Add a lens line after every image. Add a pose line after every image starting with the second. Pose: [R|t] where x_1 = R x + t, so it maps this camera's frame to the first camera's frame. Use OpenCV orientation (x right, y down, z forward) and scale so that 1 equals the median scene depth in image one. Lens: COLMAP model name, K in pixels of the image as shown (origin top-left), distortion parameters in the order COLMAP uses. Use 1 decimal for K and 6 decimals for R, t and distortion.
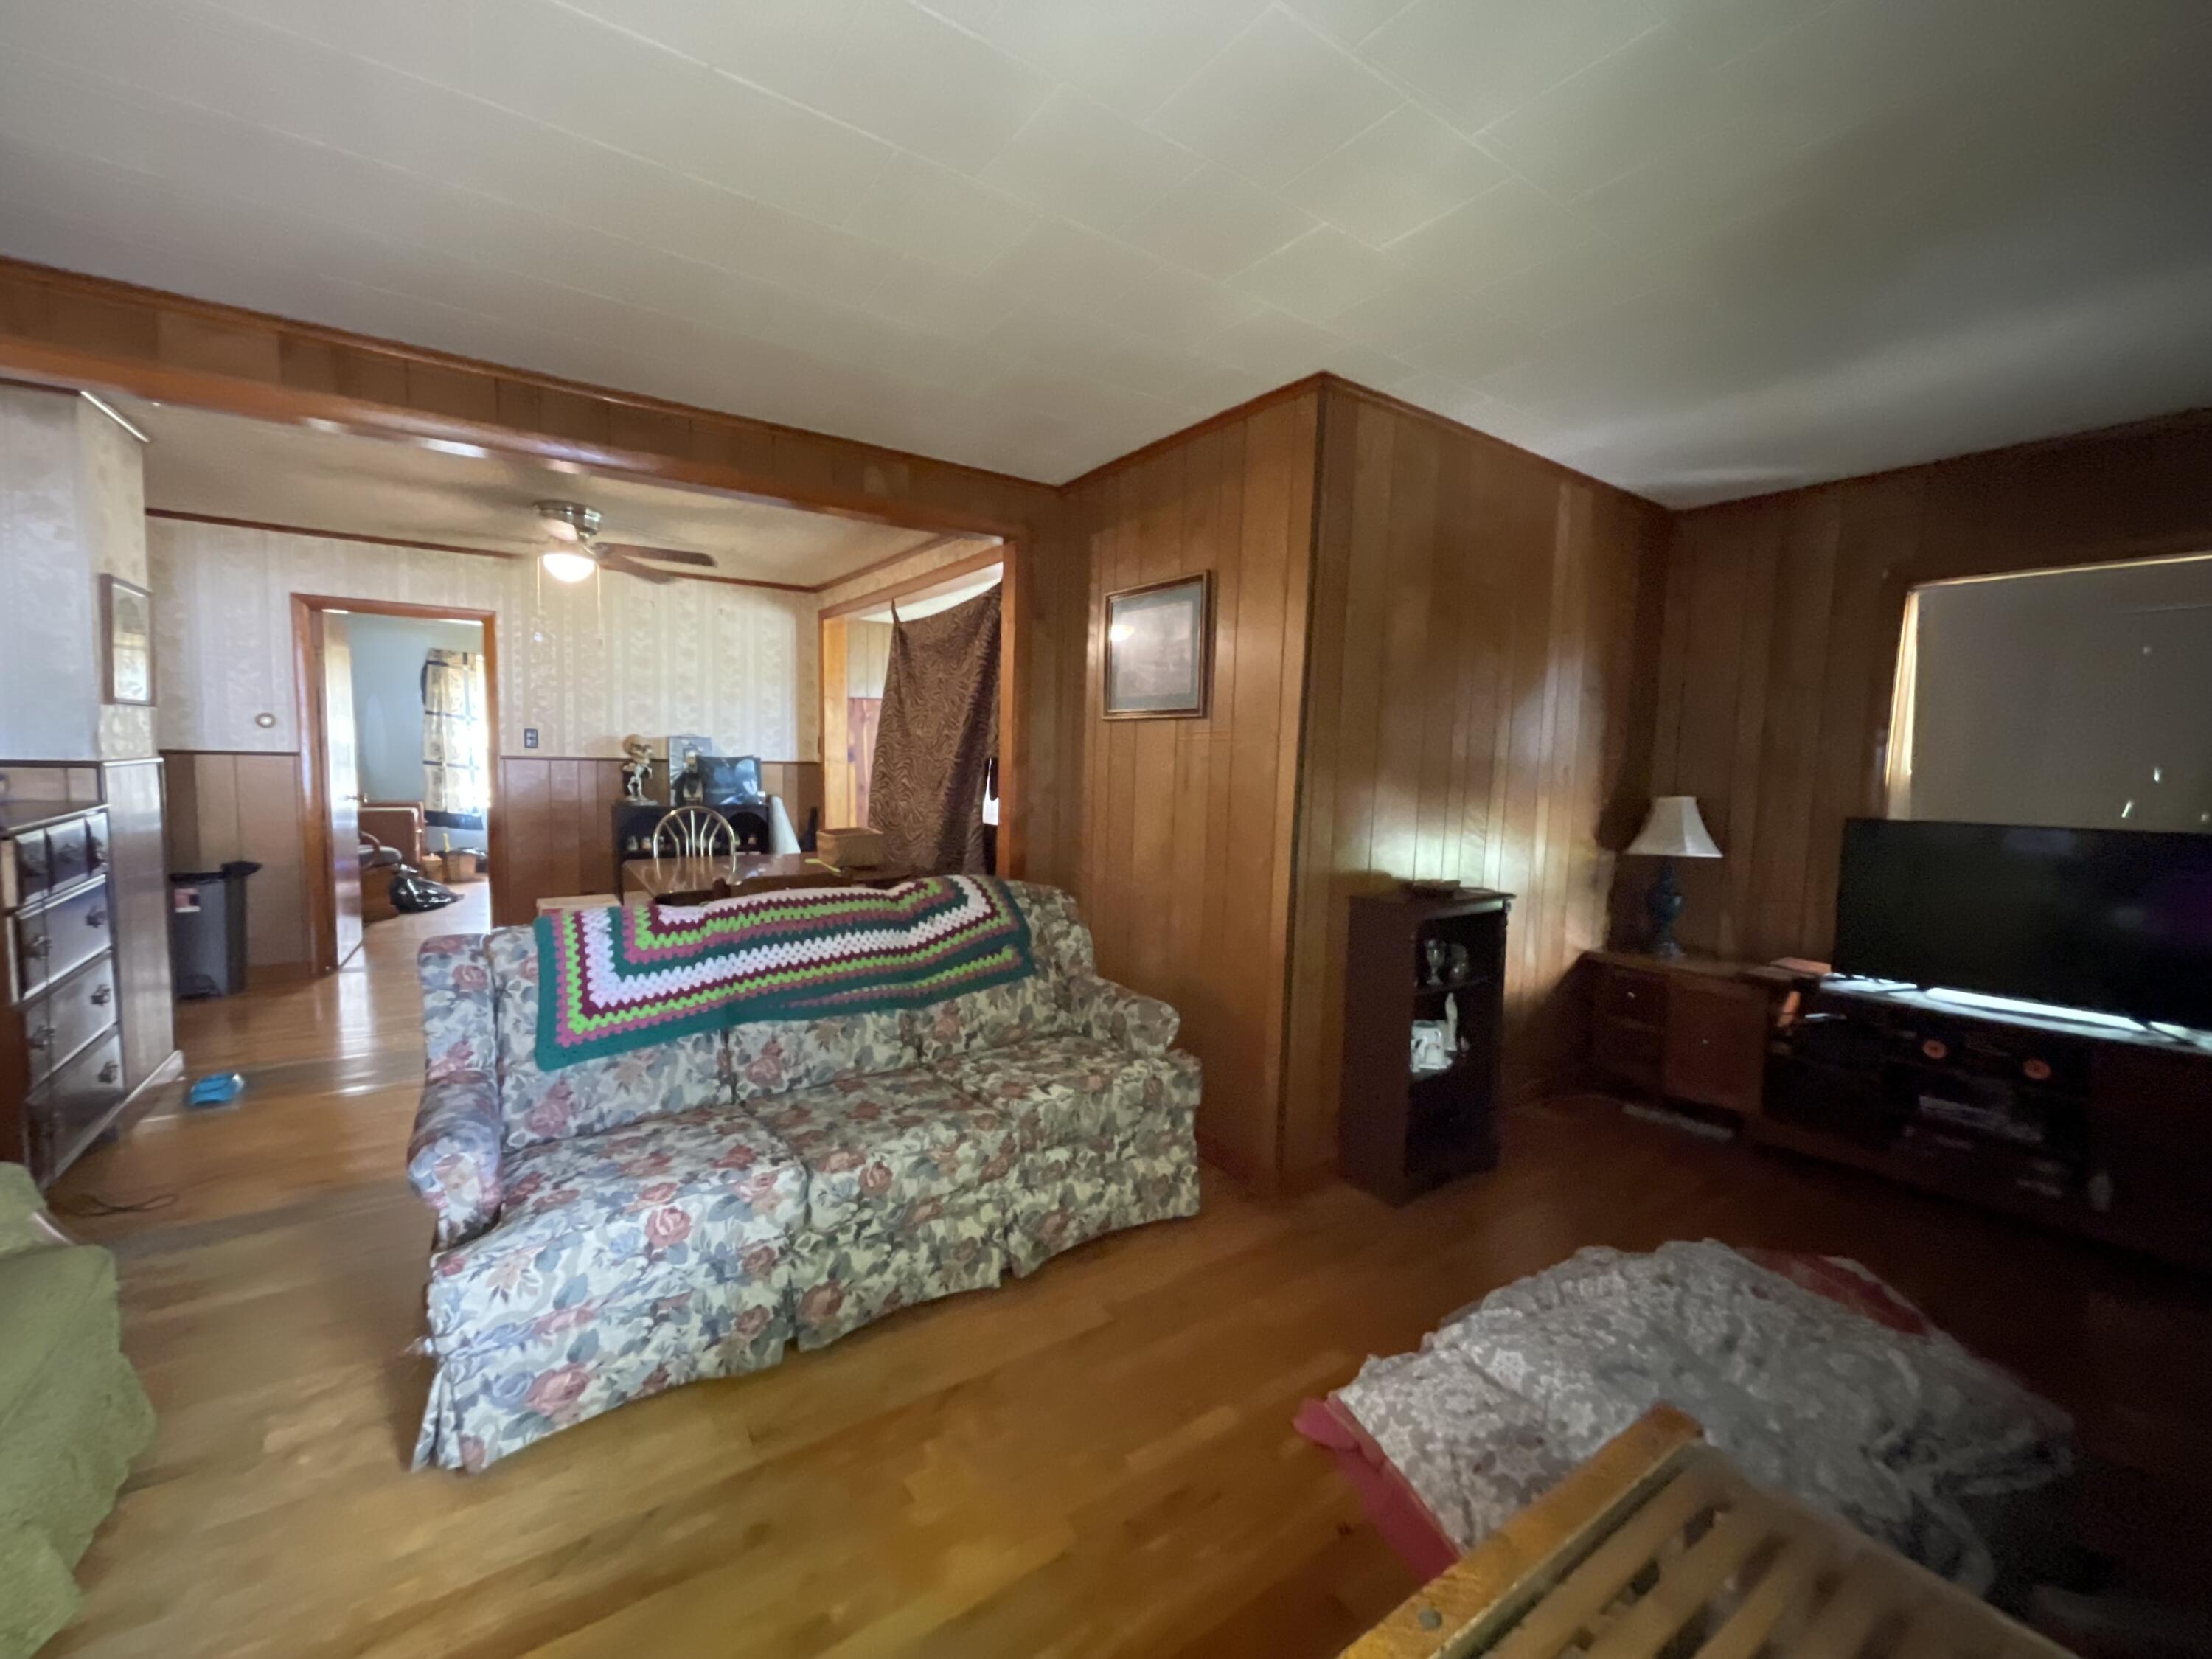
lens RADIAL K [[902.2, 0, 1107.2], [0, 902.2, 834.3], [0, 0, 1]] dist [-0.002651, 0.001079]
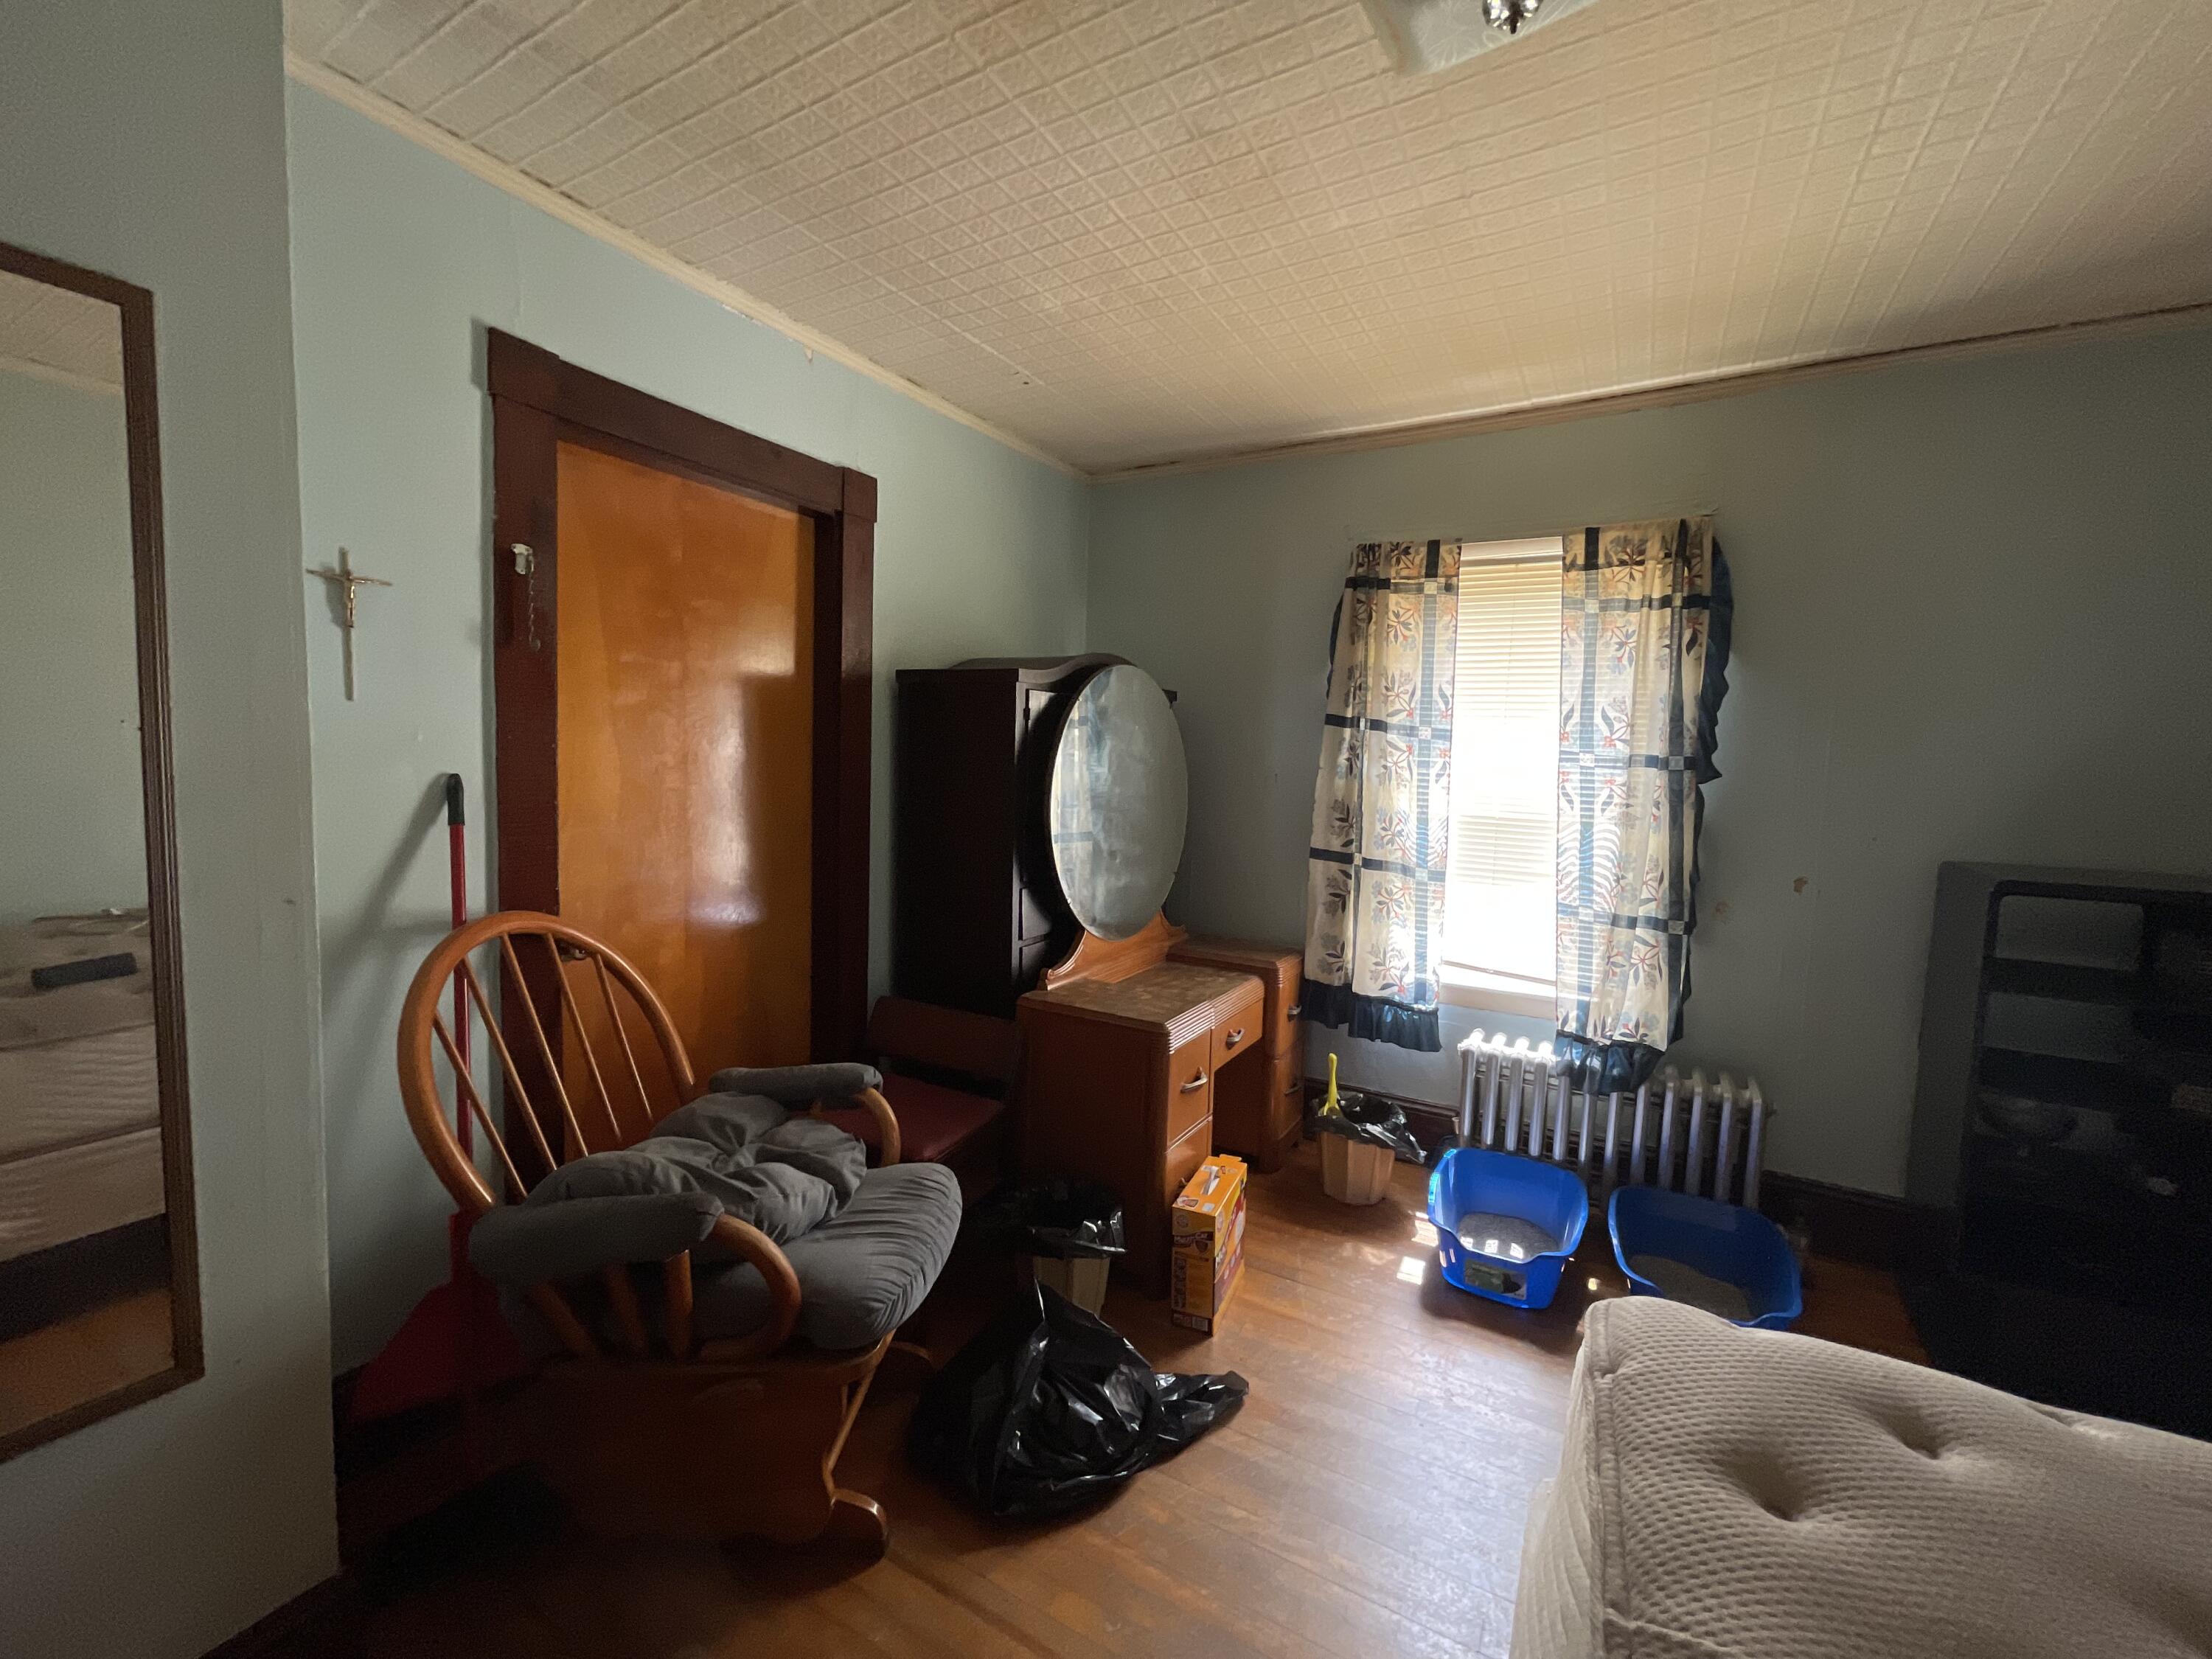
lens RADIAL K [[902.2, 0, 1101.6], [0, 902.2, 829.2], [0, 0, 1]] dist [-0.002651, 0.001079]
pose [[0.414366, 0.056833, -0.908334, -1.288007], [-0.102141, 0.994647, 0.015639, -0.245754], [0.904361, 0.086298, 0.417953, 2.169574]]
